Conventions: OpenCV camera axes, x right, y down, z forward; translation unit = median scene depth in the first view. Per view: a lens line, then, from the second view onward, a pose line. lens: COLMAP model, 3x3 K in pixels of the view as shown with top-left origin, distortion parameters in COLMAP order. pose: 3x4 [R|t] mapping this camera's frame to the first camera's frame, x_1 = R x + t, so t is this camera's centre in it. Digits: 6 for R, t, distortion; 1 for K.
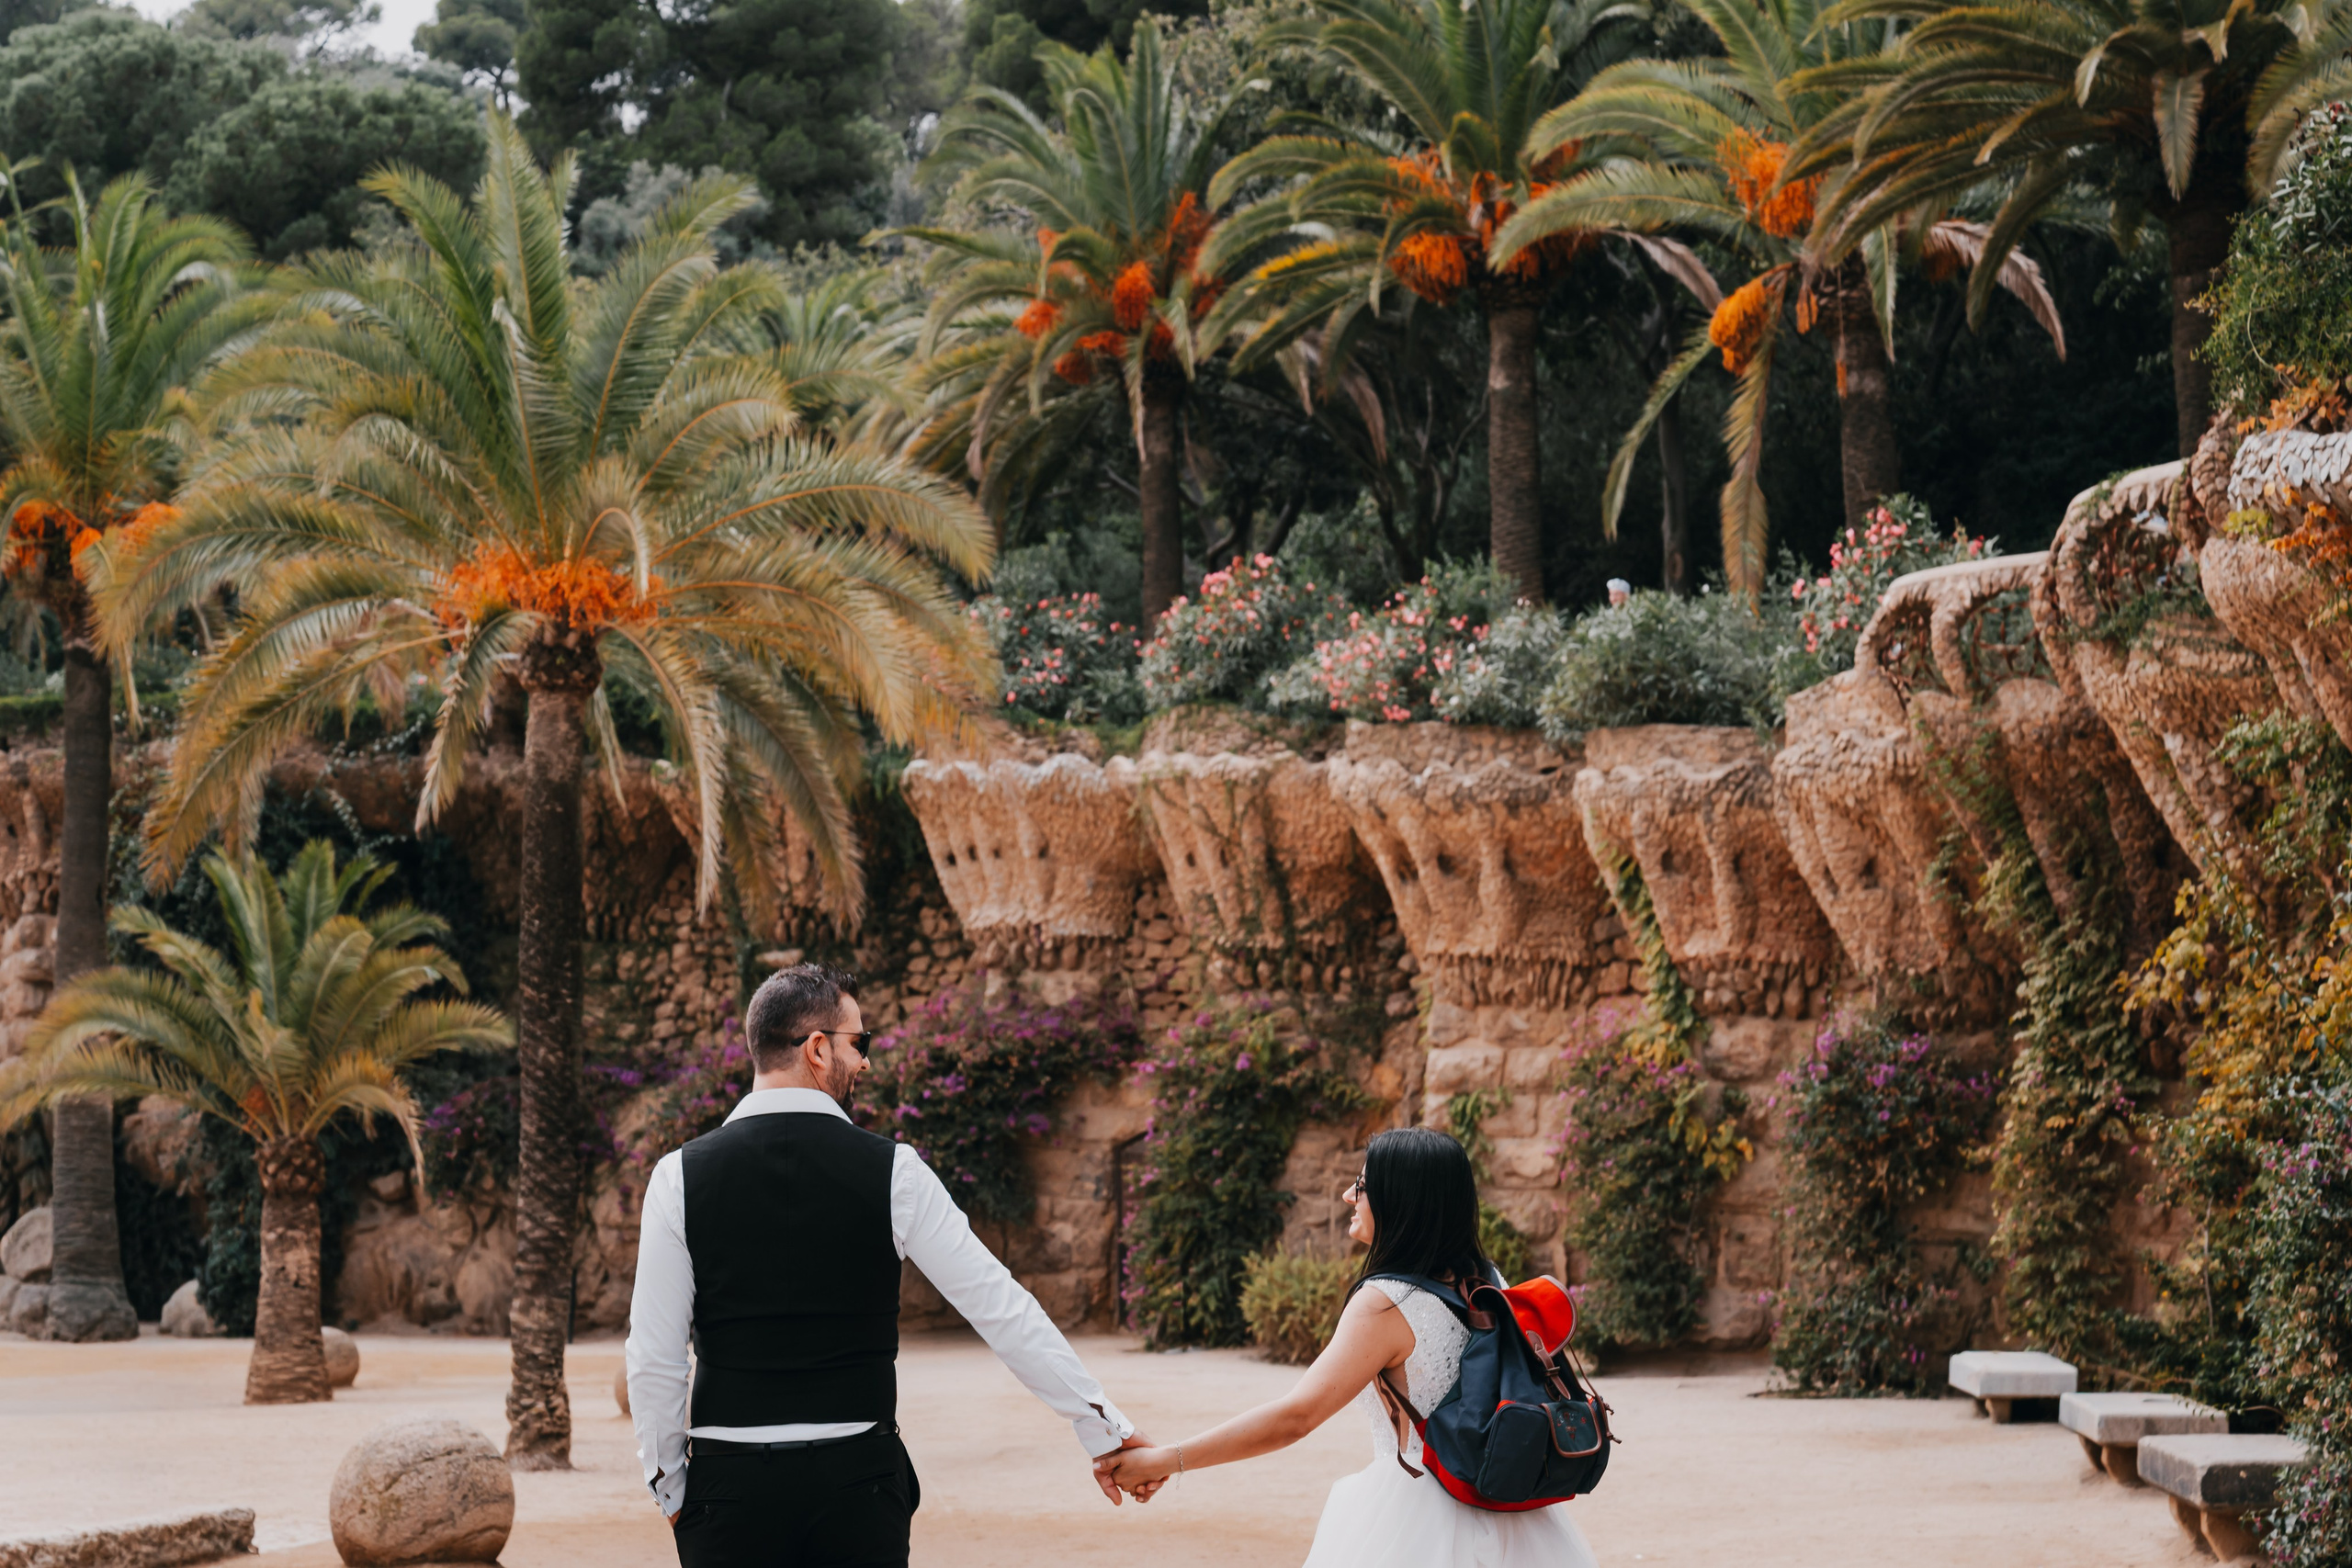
lens RADIAL K [[4232.1, 0, 1172.6], [0, 4232.1, 779.4], [0, 0, 1]] dist [-0.044151, 0.000000]
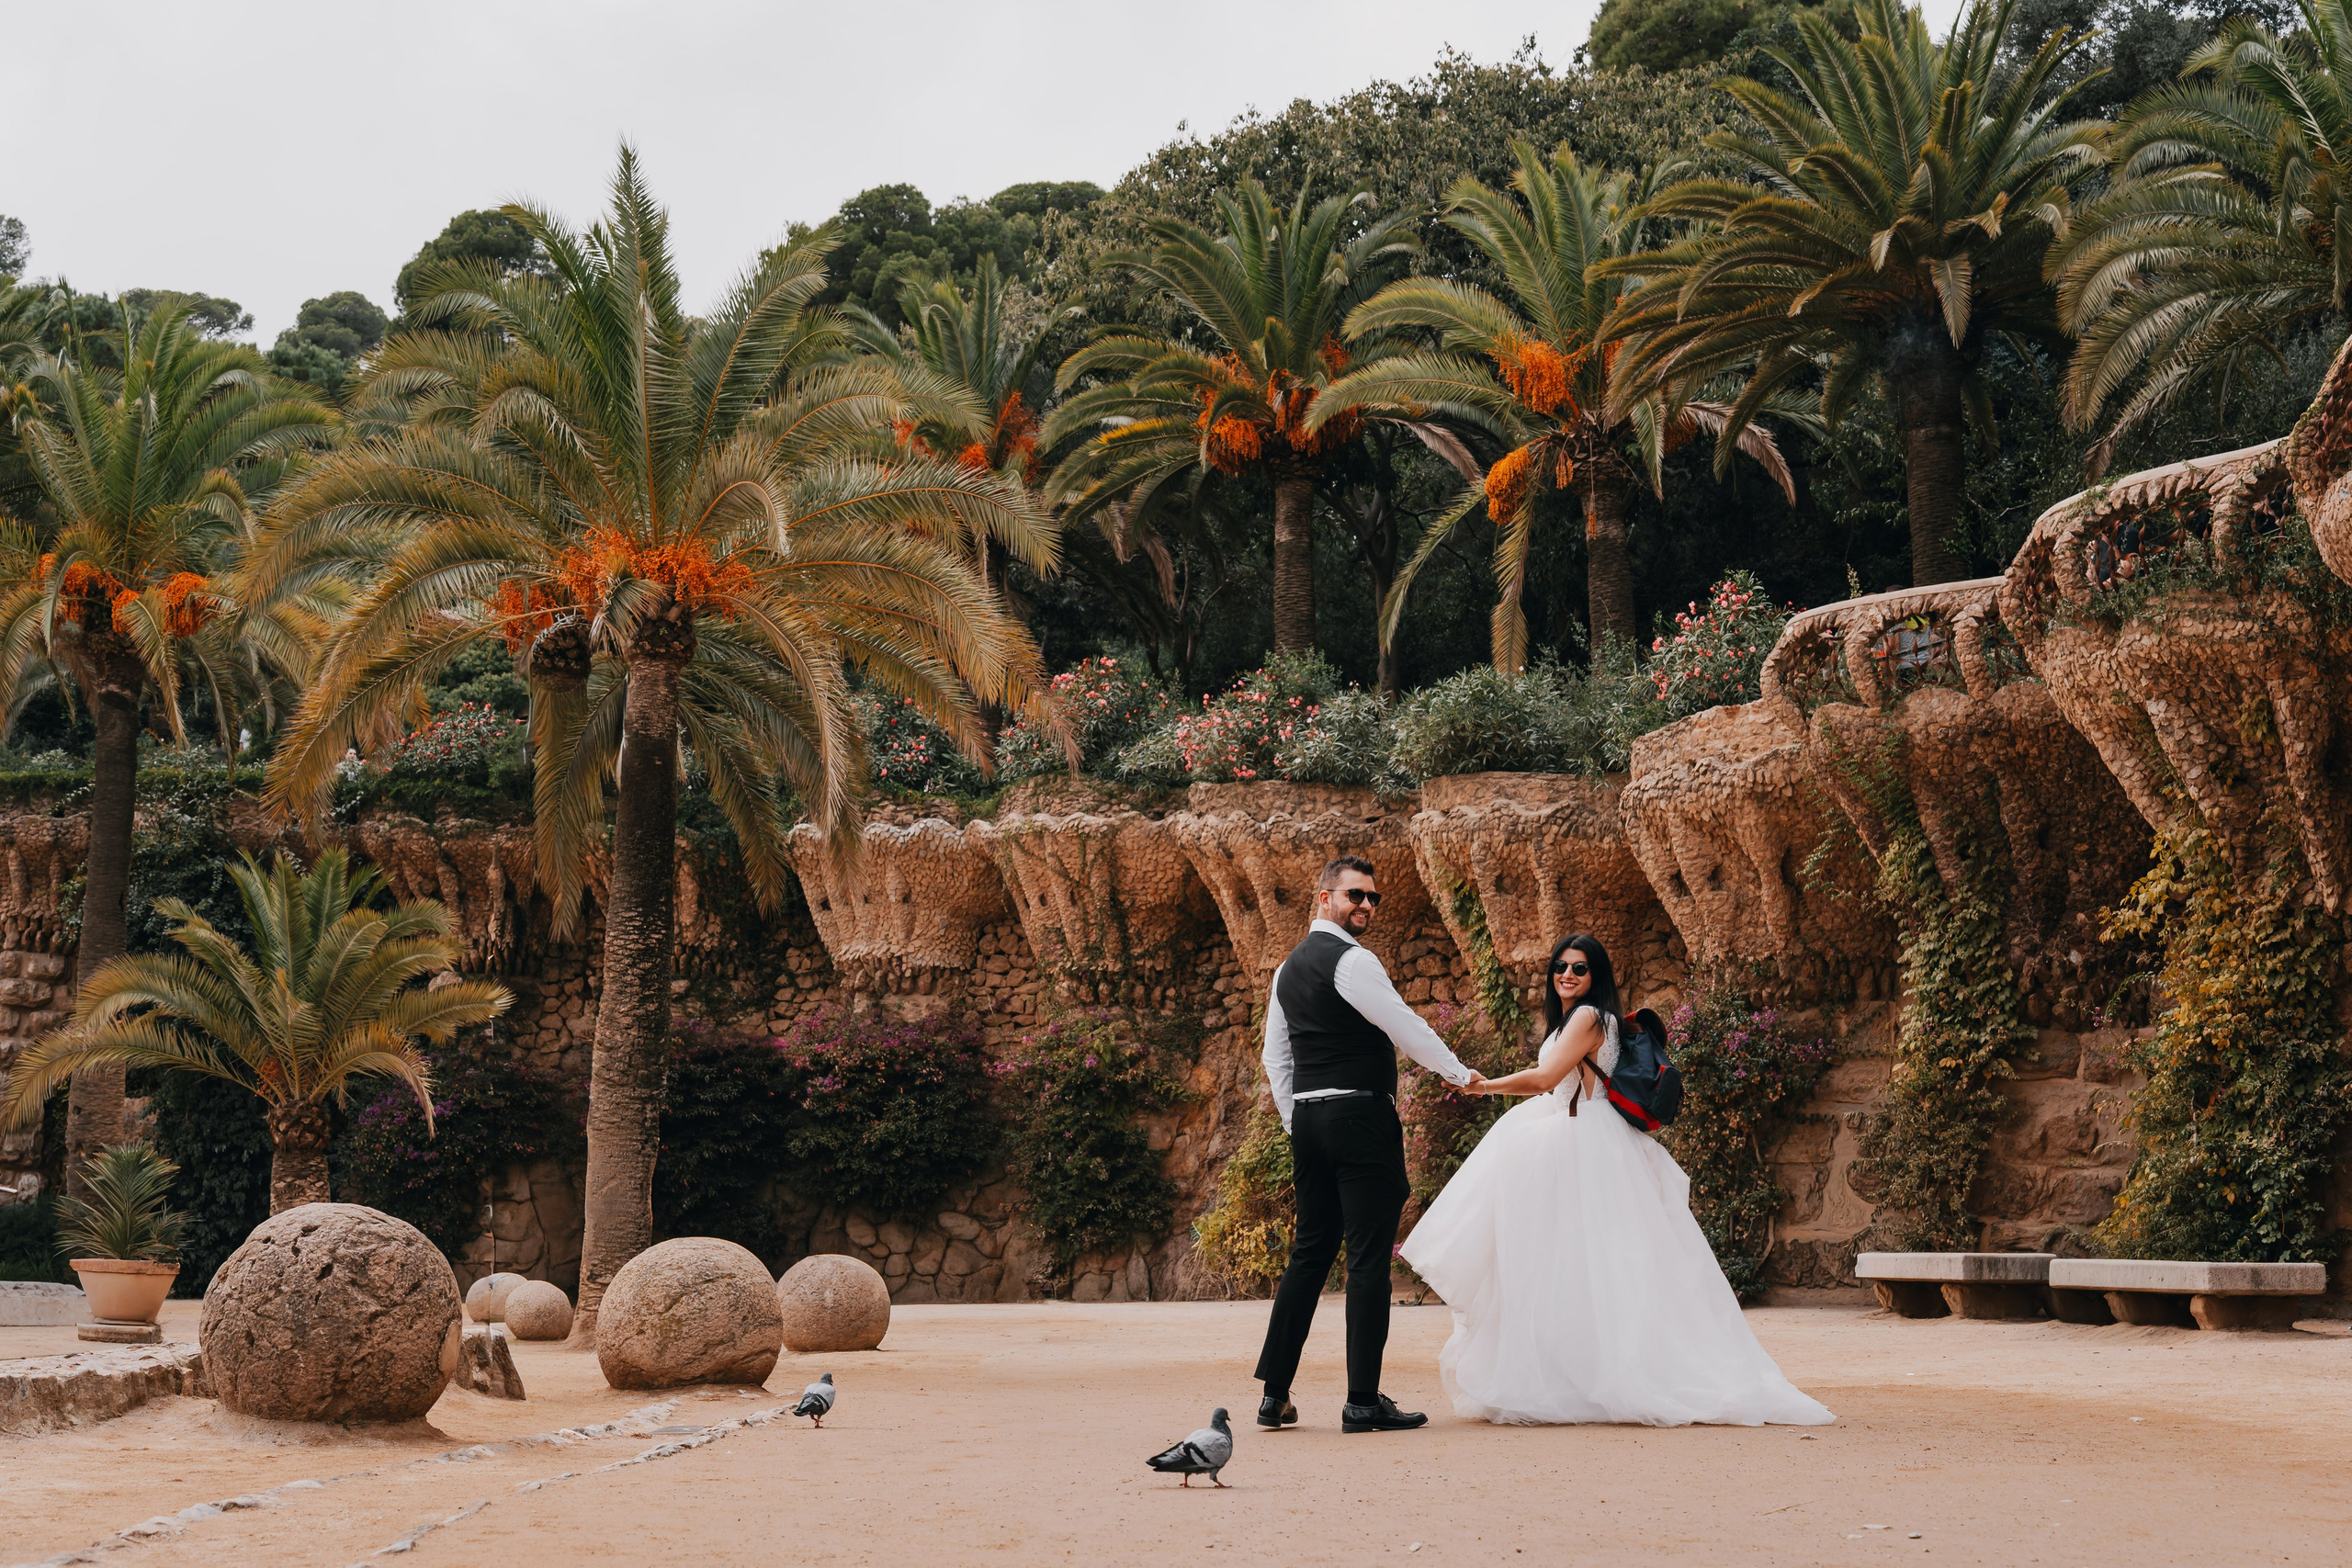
lens RADIAL K [[2960.1, 0, 1197.9], [0, 2960.1, 831.0], [0, 0, 1]] dist [-0.029432, 0.000000]
pose [[0.987073, 0.035021, 0.156398, -0.094718], [-0.026895, 0.998191, -0.053771, 0.048037], [-0.157998, 0.048870, 0.986229, 0.152287]]
